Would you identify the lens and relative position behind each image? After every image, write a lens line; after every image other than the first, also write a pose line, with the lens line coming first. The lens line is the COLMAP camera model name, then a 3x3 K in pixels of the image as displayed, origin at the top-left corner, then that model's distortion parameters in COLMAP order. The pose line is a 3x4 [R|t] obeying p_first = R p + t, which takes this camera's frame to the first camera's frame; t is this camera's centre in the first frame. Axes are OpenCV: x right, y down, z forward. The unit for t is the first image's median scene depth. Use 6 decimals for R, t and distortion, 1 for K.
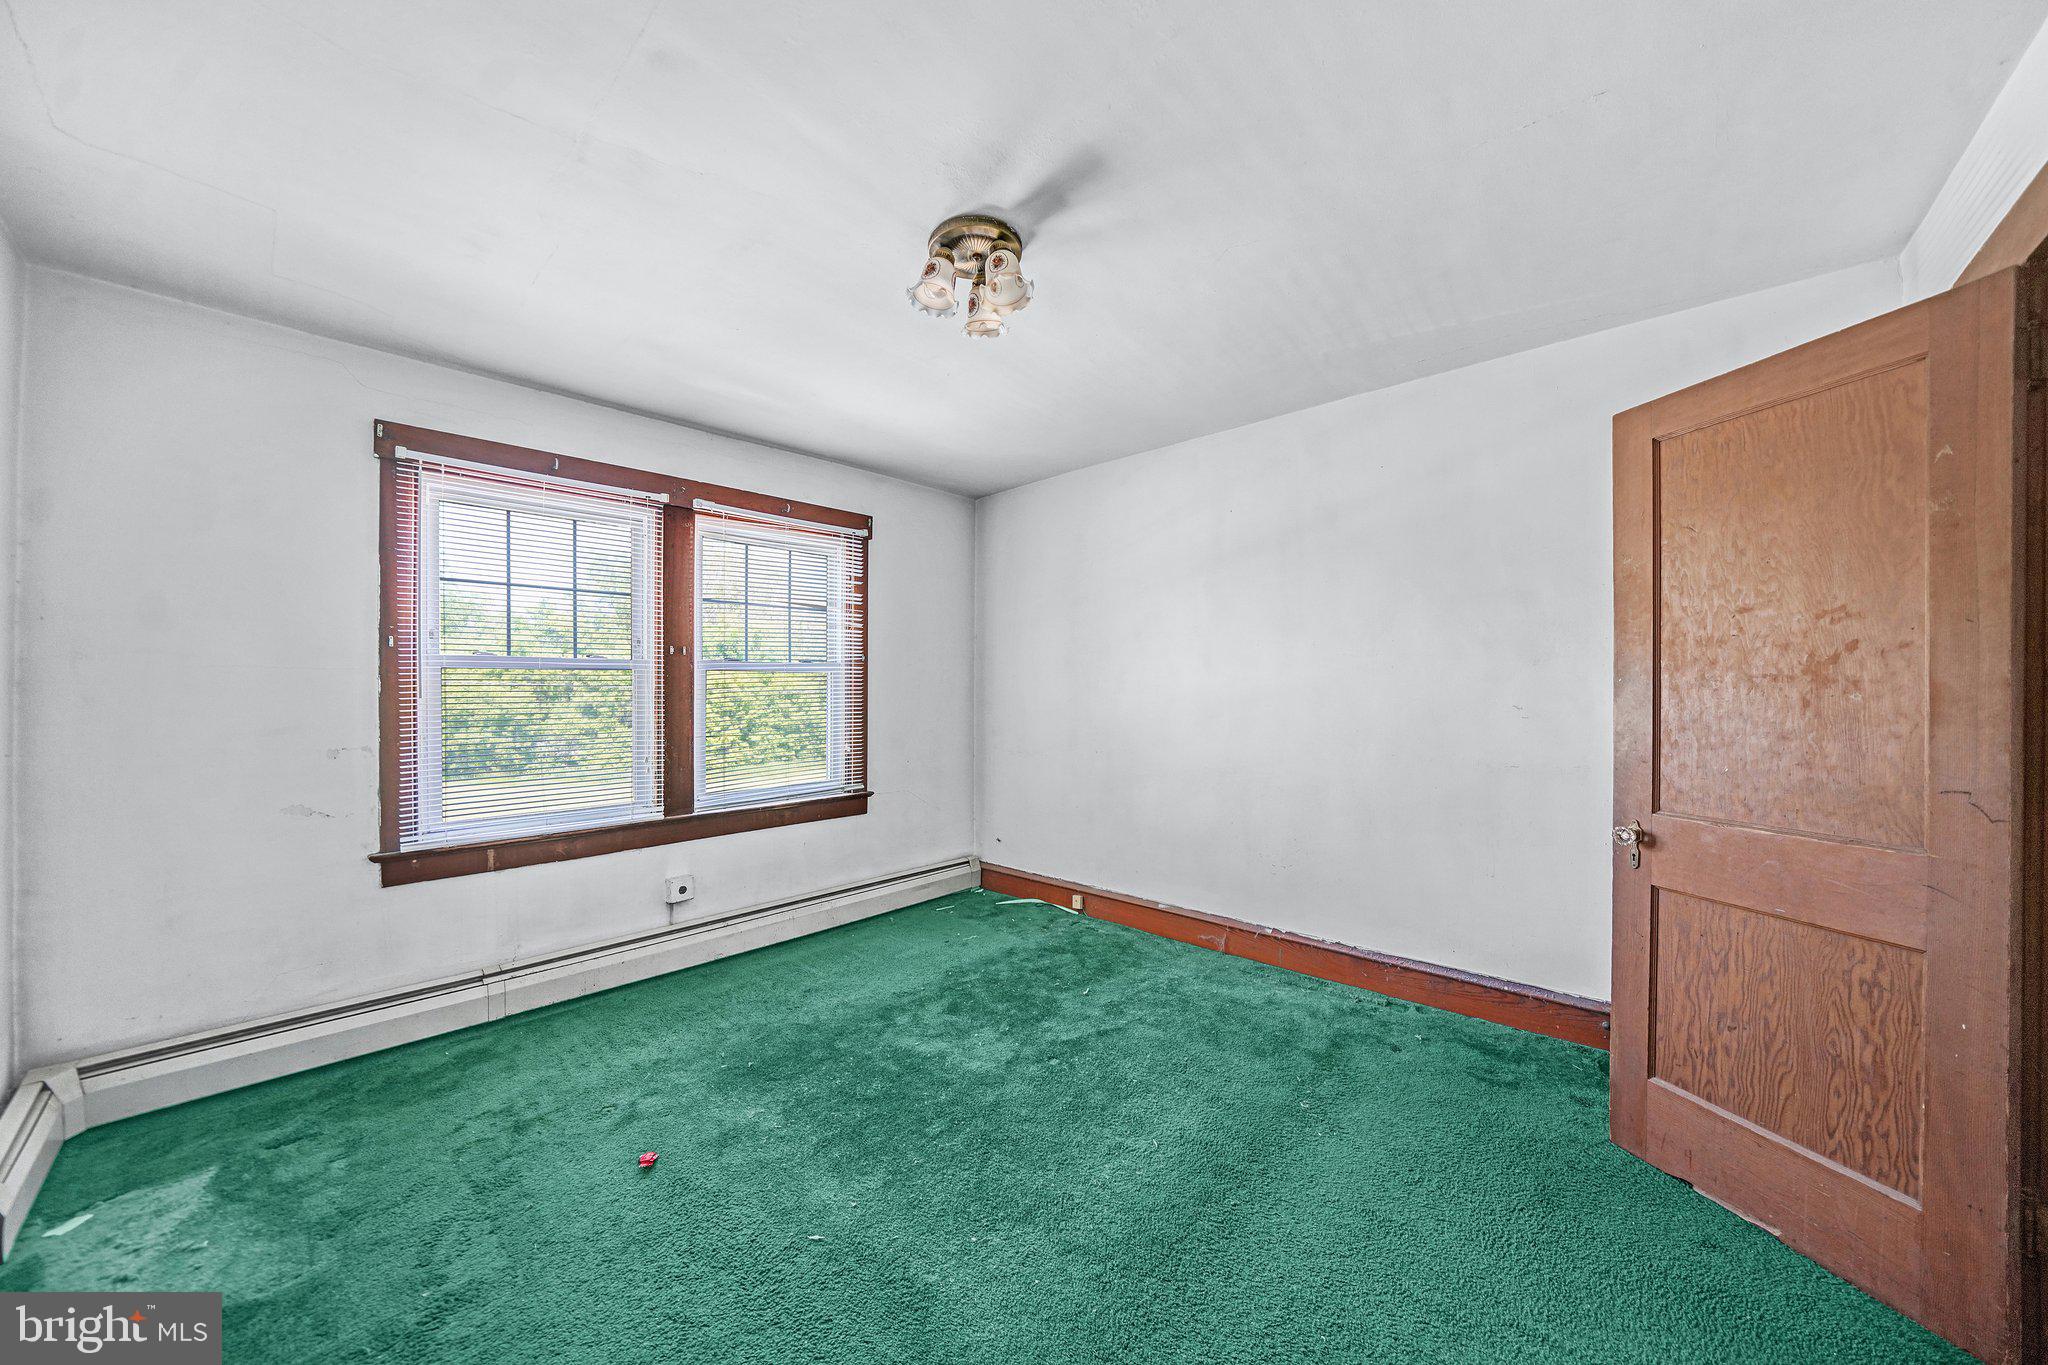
lens RADIAL K [[720.2, 0, 1024.0], [0, 720.2, 682.5], [0, 0, 1]] dist [-0.011081, 0.000161]
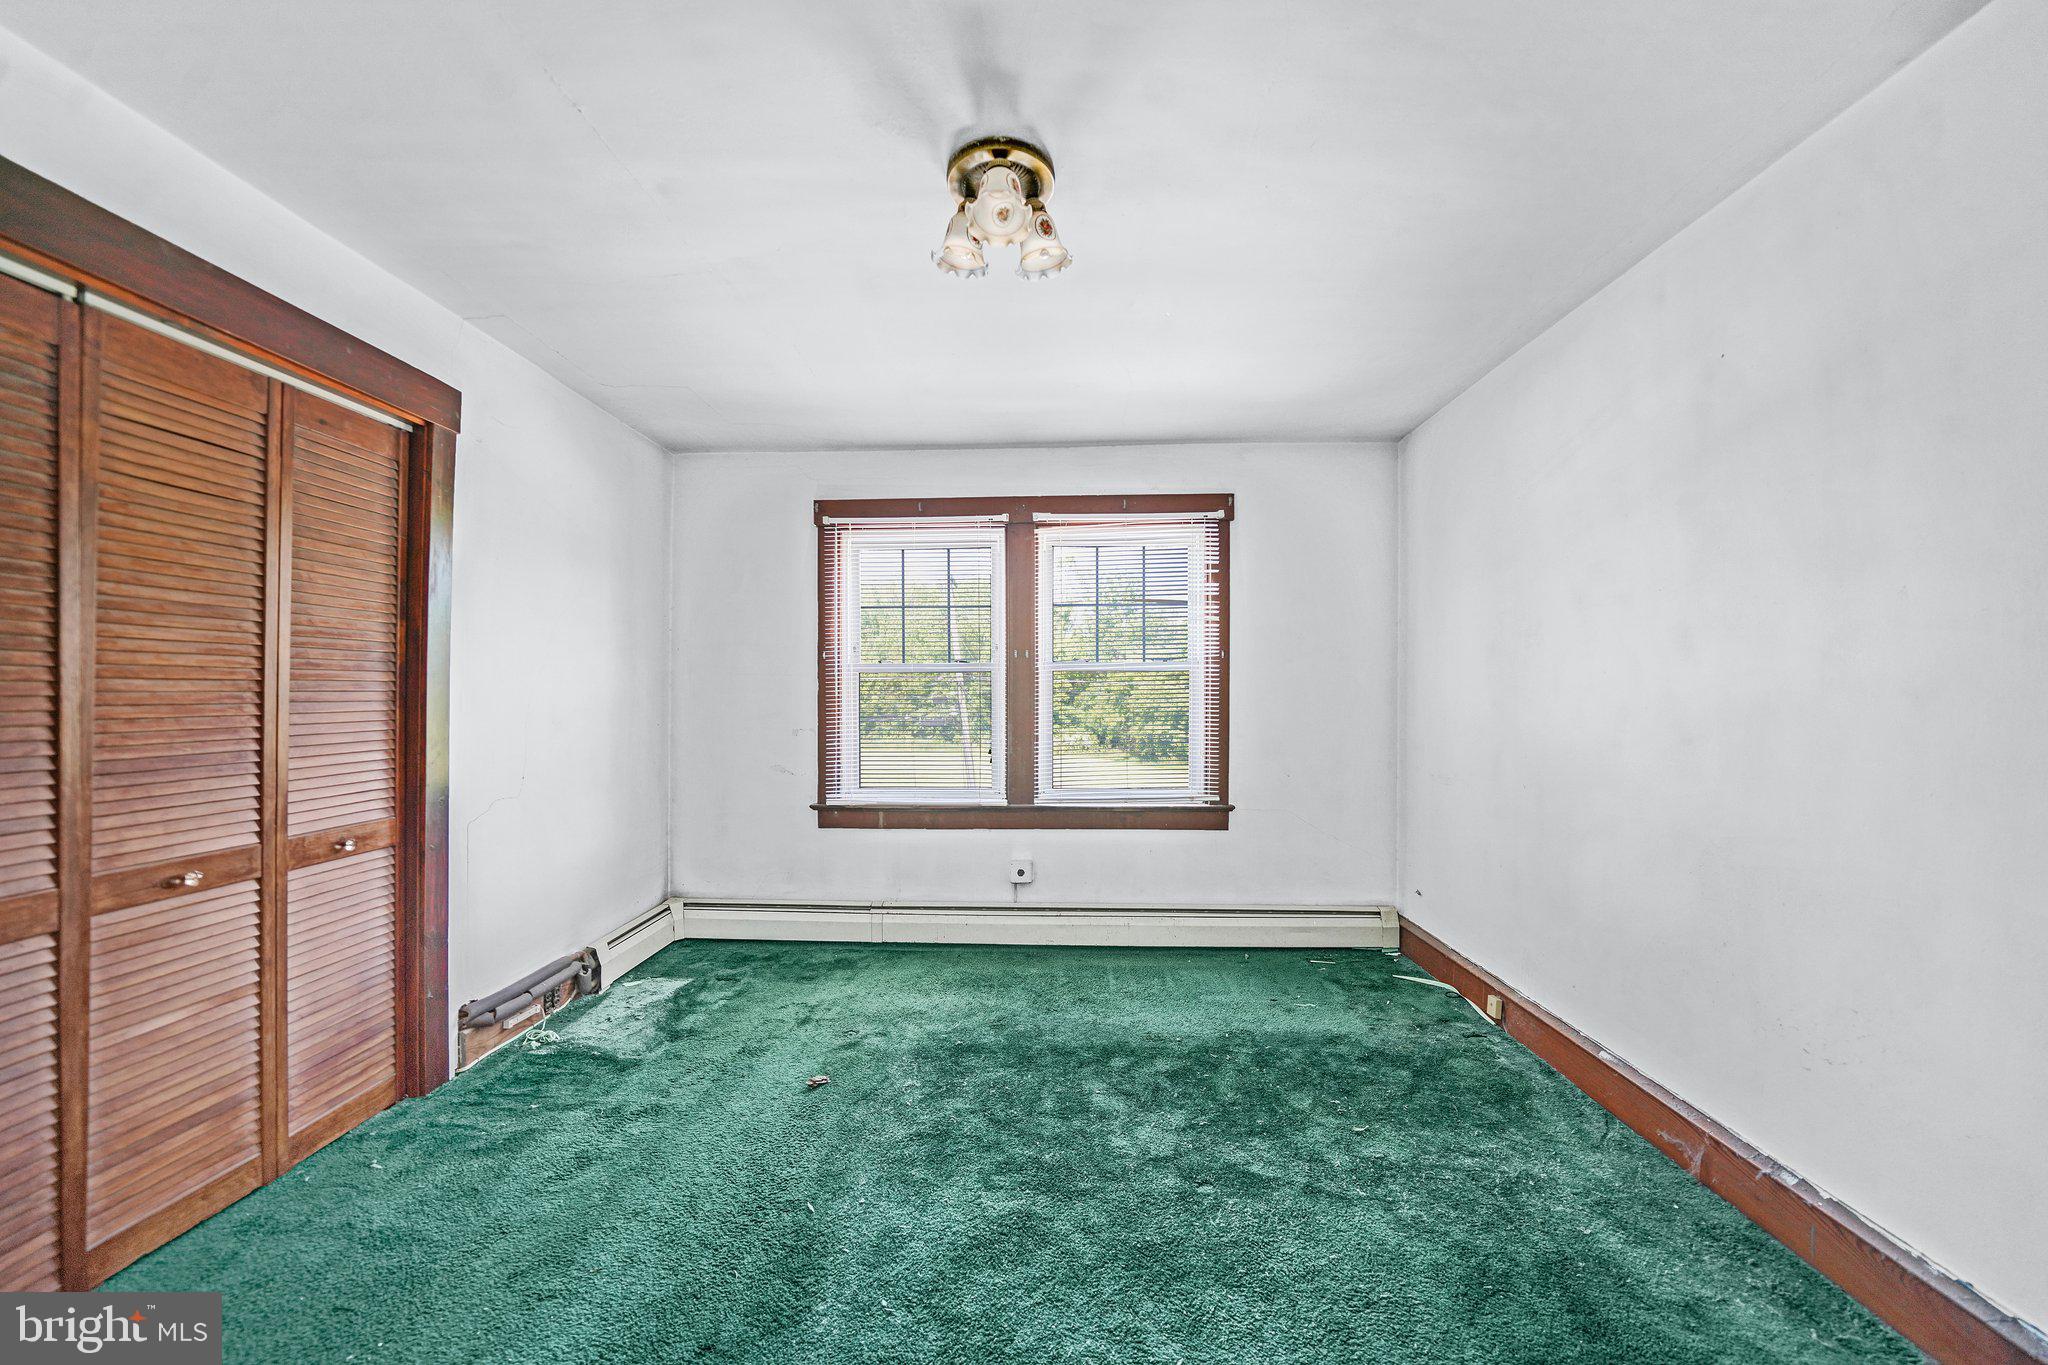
lens RADIAL K [[735.1, 0, 1024.0], [0, 735.1, 682.5], [0, 0, 1]] dist [-0.014123, 0.004085]
pose [[0.652868, -0.005052, -0.757455, 0.374347], [0.005058, 0.999985, -0.002310, 0.001850], [0.757455, -0.002323, 0.652883, 0.273239]]
